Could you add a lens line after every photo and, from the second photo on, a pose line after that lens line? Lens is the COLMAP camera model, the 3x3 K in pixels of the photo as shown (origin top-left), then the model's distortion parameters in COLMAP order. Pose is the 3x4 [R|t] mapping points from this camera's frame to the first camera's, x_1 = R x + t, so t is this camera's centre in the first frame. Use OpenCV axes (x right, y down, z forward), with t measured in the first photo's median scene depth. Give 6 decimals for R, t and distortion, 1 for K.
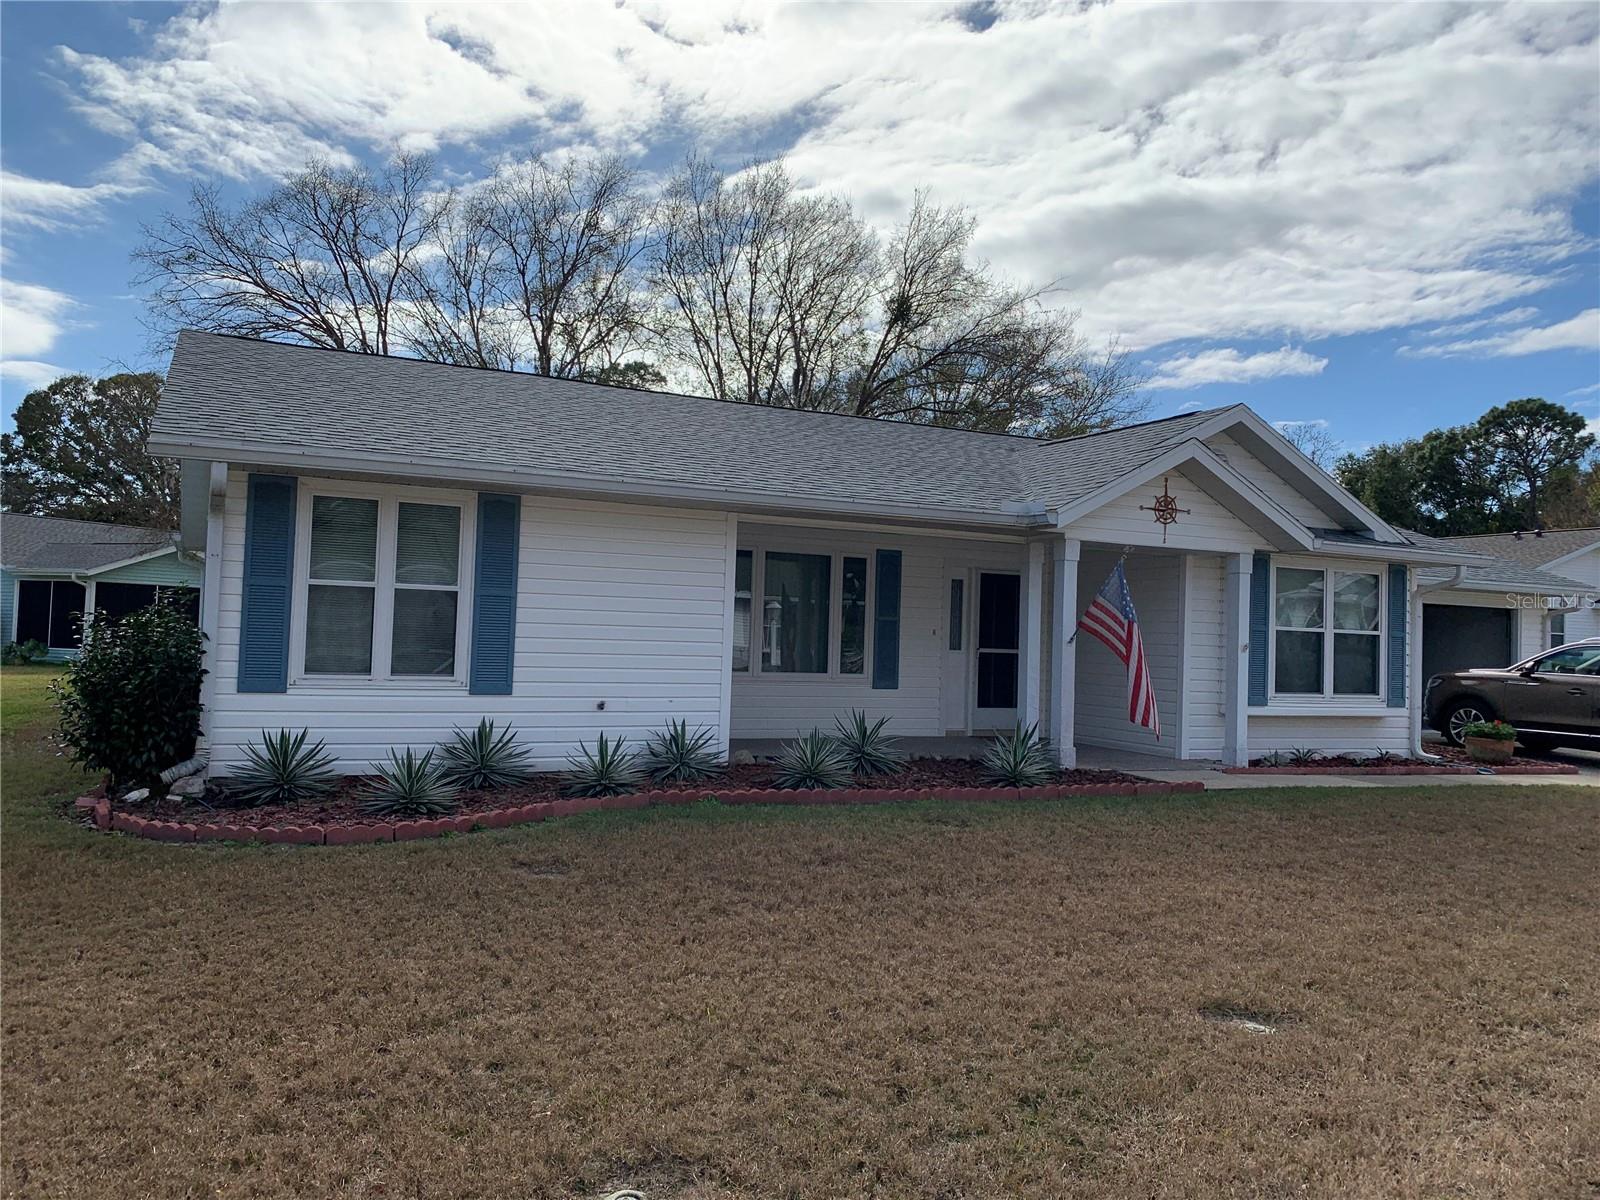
lens RADIAL K [[1210.5, 0, 800.0], [0, 1210.5, 600.0], [0, 0, 1]] dist [0.071253, -0.065182]
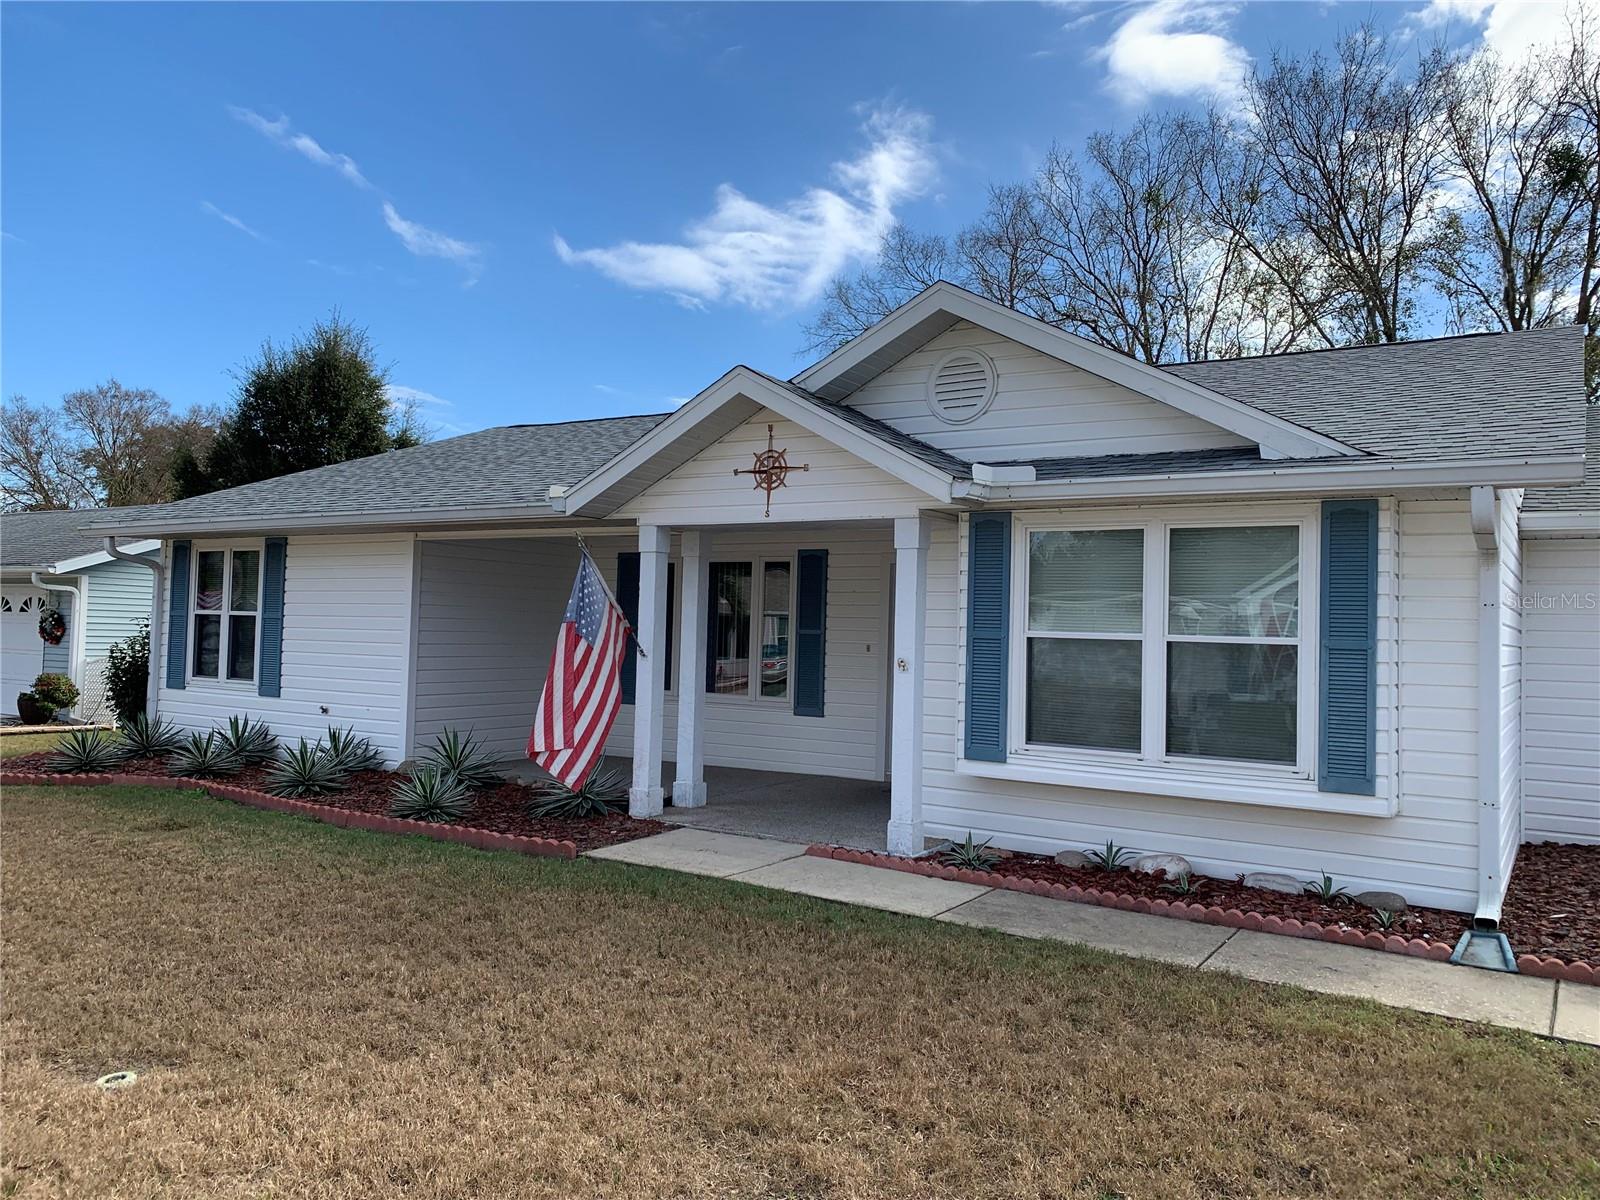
lens RADIAL K [[1210.5, 0, 800.0], [0, 1210.5, 600.0], [0, 0, 1]] dist [0.071253, -0.065182]
pose [[0.528922, -0.043020, -0.847580, 1.052397], [0.016891, 0.999050, -0.040167, 0.035391], [0.848503, 0.006929, 0.529146, 0.745064]]
